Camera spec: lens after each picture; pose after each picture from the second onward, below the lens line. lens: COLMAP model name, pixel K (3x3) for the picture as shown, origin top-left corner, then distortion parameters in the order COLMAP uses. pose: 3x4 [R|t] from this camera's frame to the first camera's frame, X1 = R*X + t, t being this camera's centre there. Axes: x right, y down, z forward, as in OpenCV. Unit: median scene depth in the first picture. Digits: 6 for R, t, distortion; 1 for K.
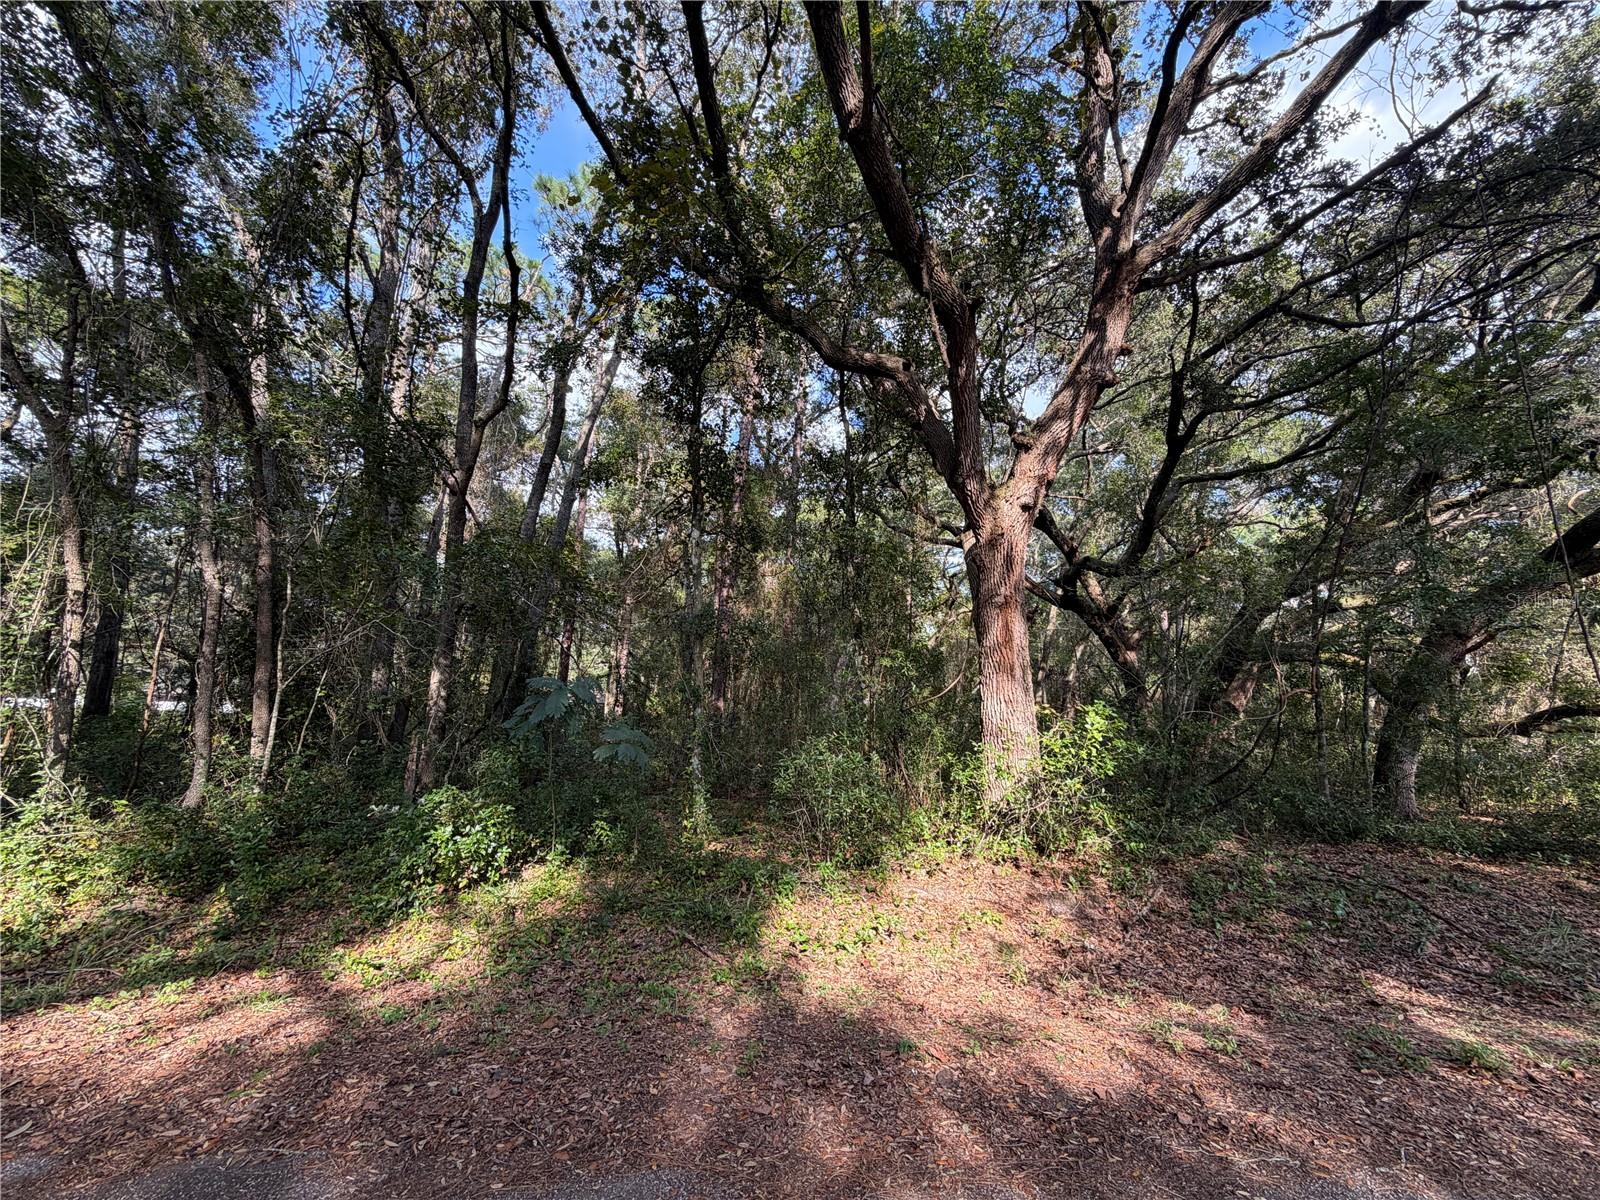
lens RADIAL K [[637.5, 0, 795.9], [0, 637.5, 598.0], [0, 0, 1]] dist [-0.000820, 0.000192]
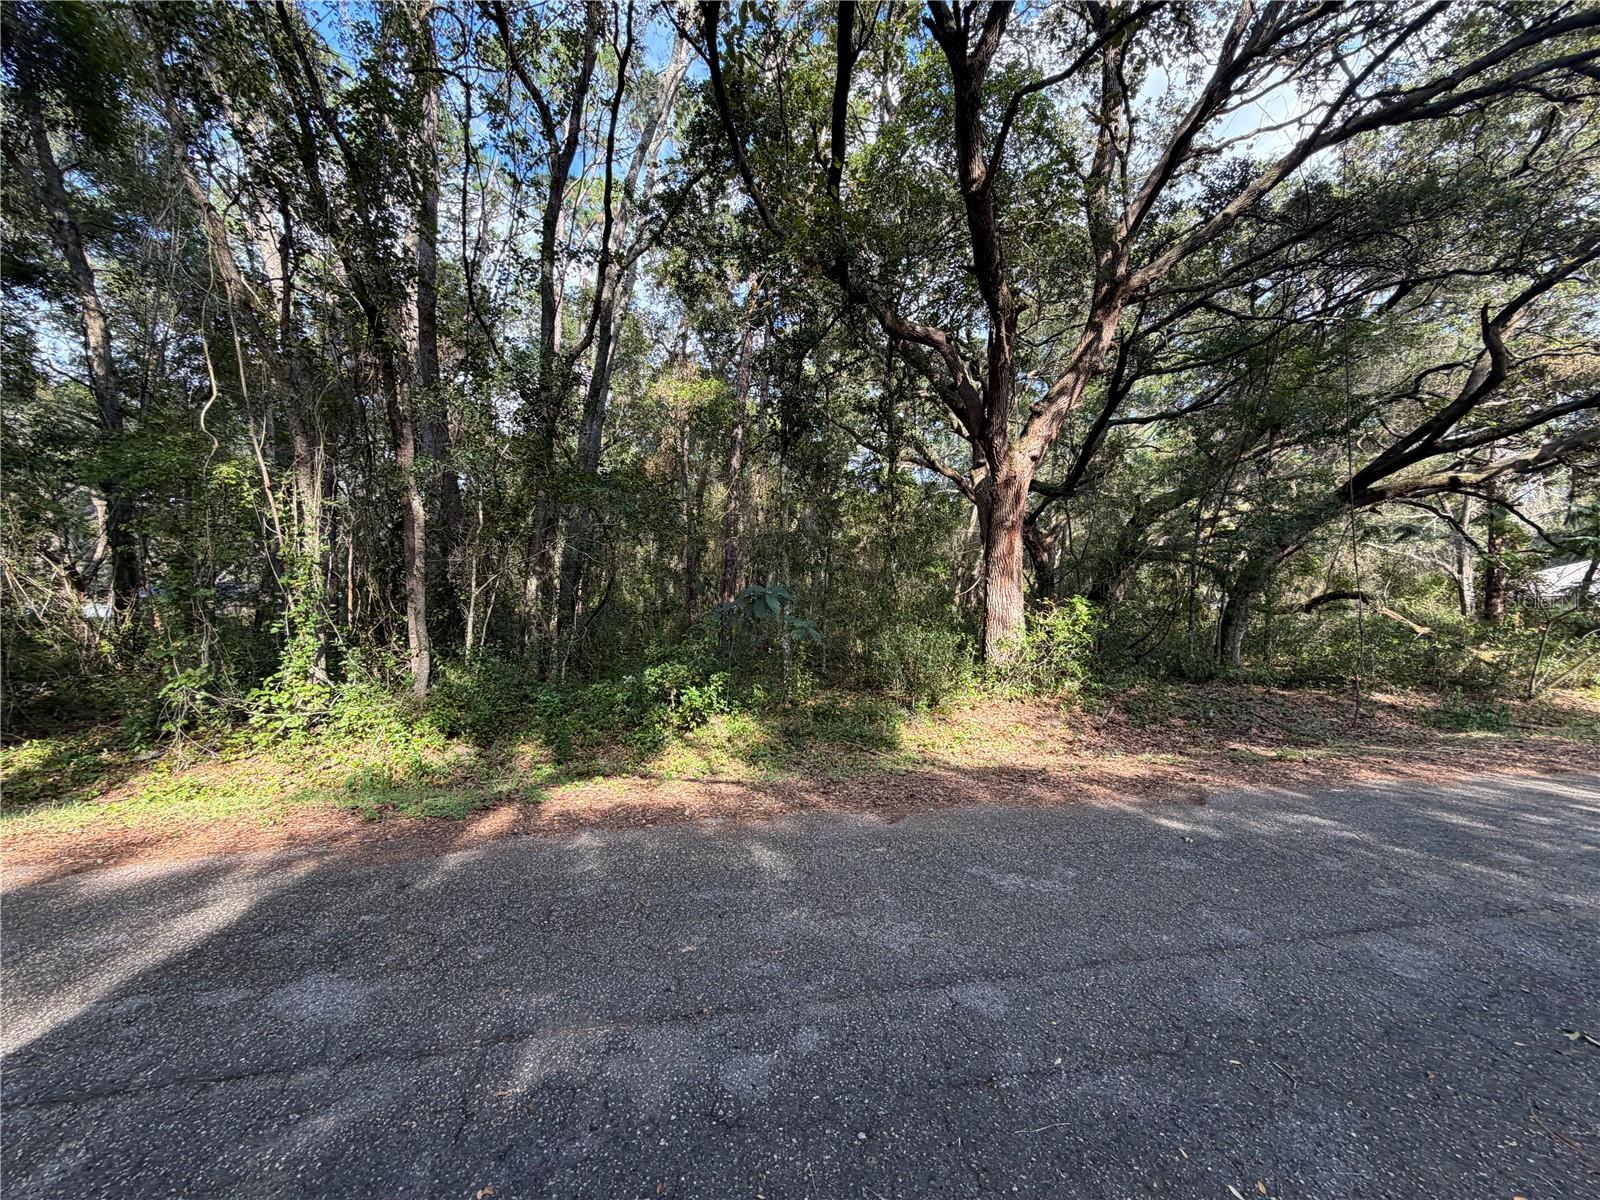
lens RADIAL K [[637.5, 0, 795.6], [0, 637.5, 598.6], [0, 0, 1]] dist [-0.000820, 0.000192]
pose [[0.984466, -0.014996, 0.174936, -0.444964], [-0.014506, 0.985993, 0.166157, -0.071185], [-0.174977, -0.166113, 0.970458, -0.344388]]
